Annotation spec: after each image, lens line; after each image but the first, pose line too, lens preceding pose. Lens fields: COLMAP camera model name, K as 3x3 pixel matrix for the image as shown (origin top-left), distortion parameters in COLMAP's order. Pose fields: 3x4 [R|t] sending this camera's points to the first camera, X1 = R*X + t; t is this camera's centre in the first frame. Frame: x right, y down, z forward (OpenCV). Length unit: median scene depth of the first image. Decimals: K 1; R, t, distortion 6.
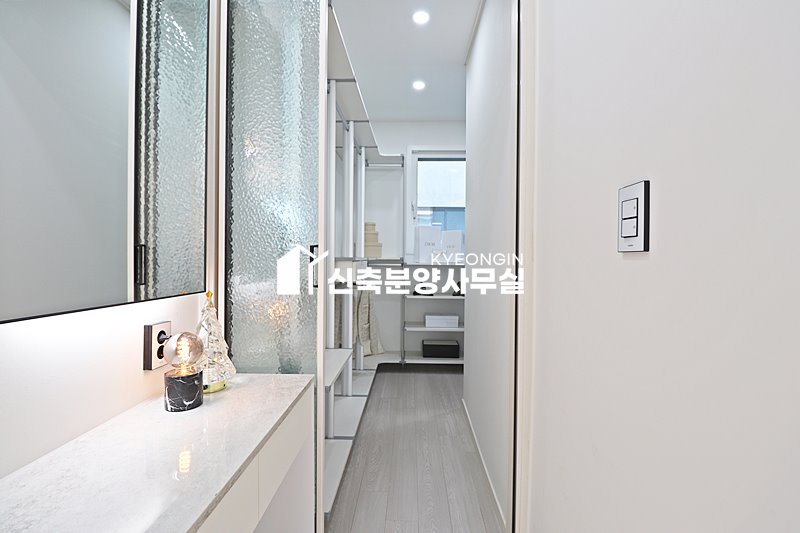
lens RADIAL K [[368.7, 0, 400.8], [0, 368.7, 262.1], [0, 0, 1]] dist [-0.015551, -0.004325]
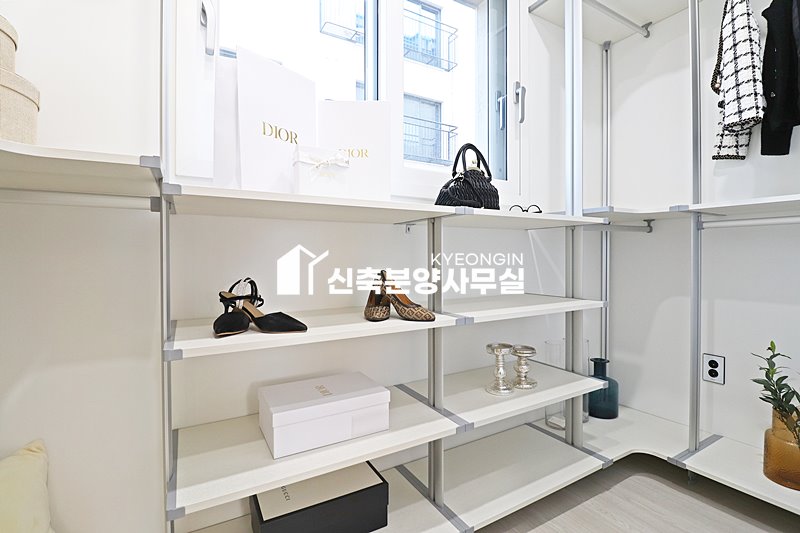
lens RADIAL K [[368.7, 0, 399.1], [0, 368.7, 263.9], [0, 0, 1]] dist [-0.015551, -0.004325]
pose [[0.846362, -0.010955, 0.532496, 0.011184], [0.004596, 0.999901, 0.013266, 0.044839], [-0.532589, -0.008780, 0.846328, 0.805790]]
